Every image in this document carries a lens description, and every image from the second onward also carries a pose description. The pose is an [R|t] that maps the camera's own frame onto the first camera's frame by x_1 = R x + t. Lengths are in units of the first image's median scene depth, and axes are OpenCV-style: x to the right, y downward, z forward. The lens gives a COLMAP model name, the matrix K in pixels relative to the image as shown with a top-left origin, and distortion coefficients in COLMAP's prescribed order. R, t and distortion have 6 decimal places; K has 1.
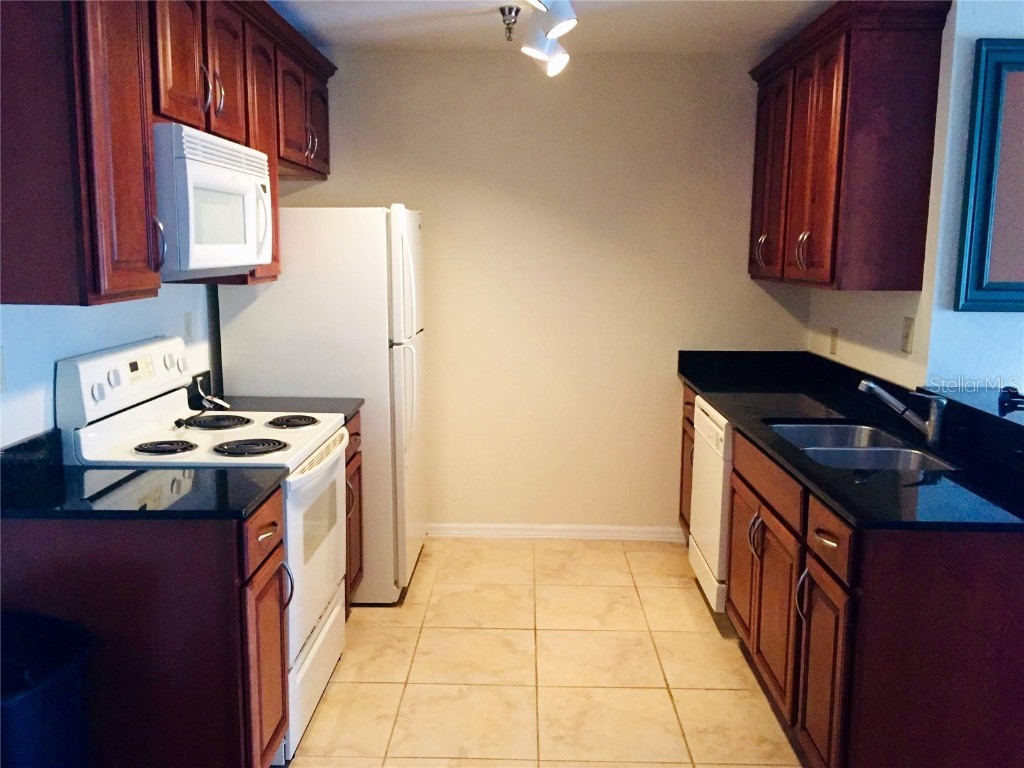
lens RADIAL K [[874.8, 0, 508.2], [0, 874.8, 392.7], [0, 0, 1]] dist [0.076819, -0.113390]
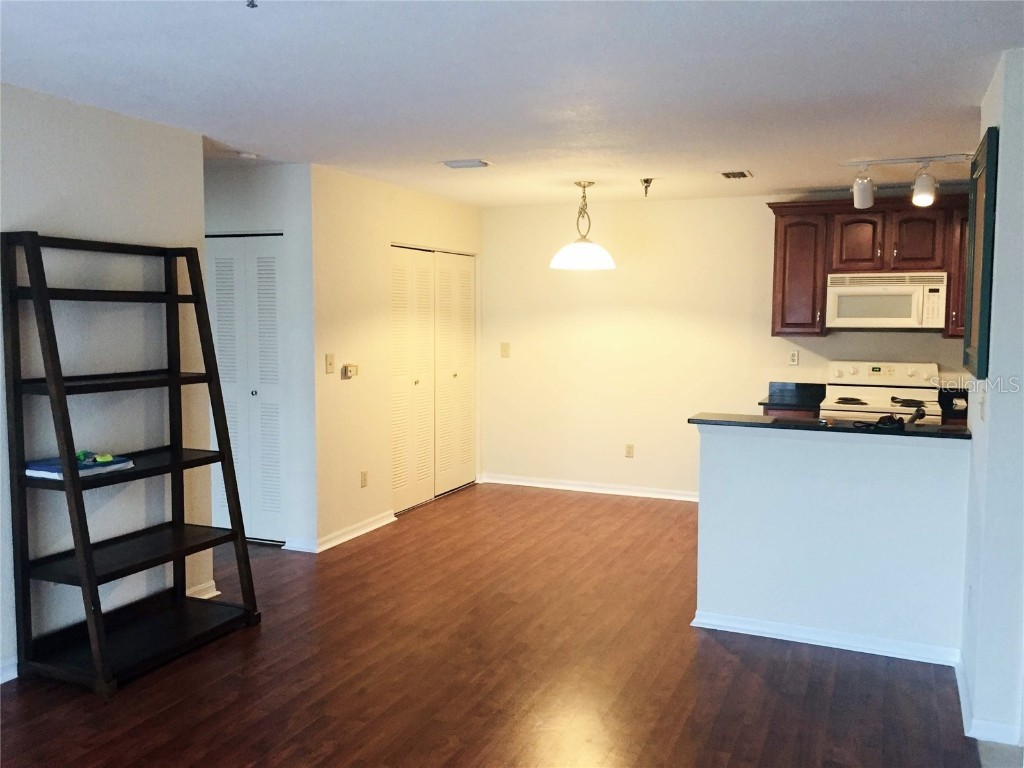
lens RADIAL K [[874.8, 0, 514.9], [0, 874.8, 385.5], [0, 0, 1]] dist [0.076819, -0.113390]
pose [[-0.356204, 0.063803, -0.932227, 1.783661], [-0.165048, 0.977683, 0.129978, -0.113325], [0.919716, 0.200161, -0.337725, 0.768694]]
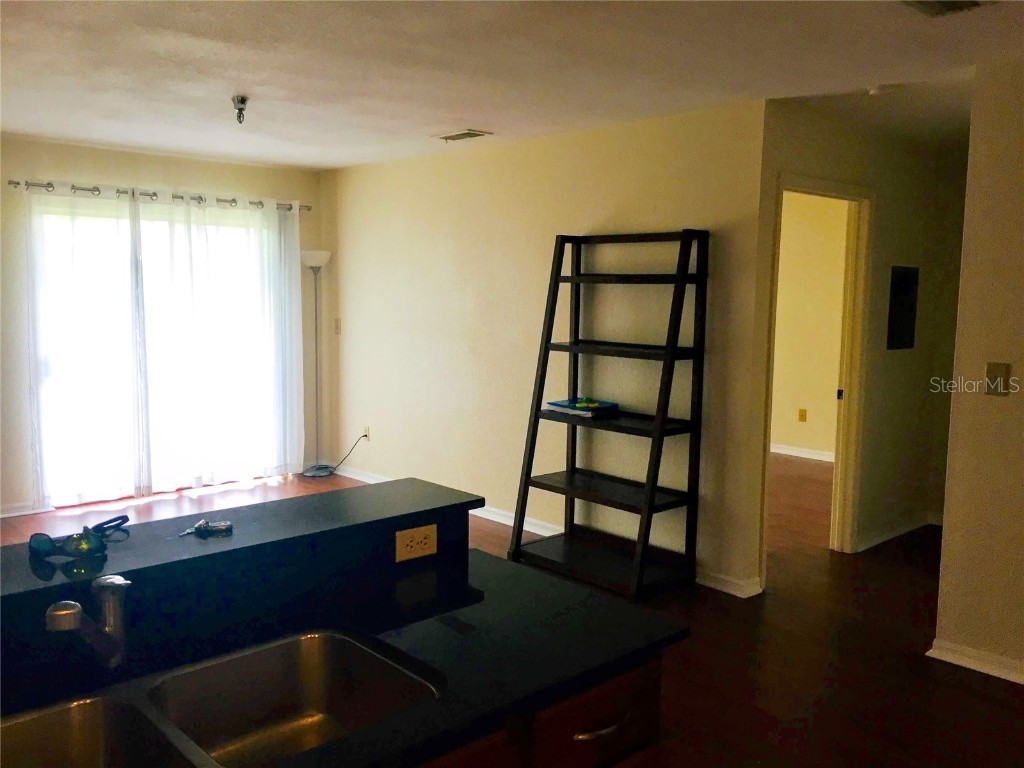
lens RADIAL K [[874.8, 0, 509.1], [0, 874.8, 383.3], [0, 0, 1]] dist [0.076819, -0.113390]
pose [[-0.701917, -0.099562, 0.705266, -0.038130], [0.096156, 0.967871, 0.232333, -0.173150], [-0.705738, 0.230895, -0.669792, 0.979003]]
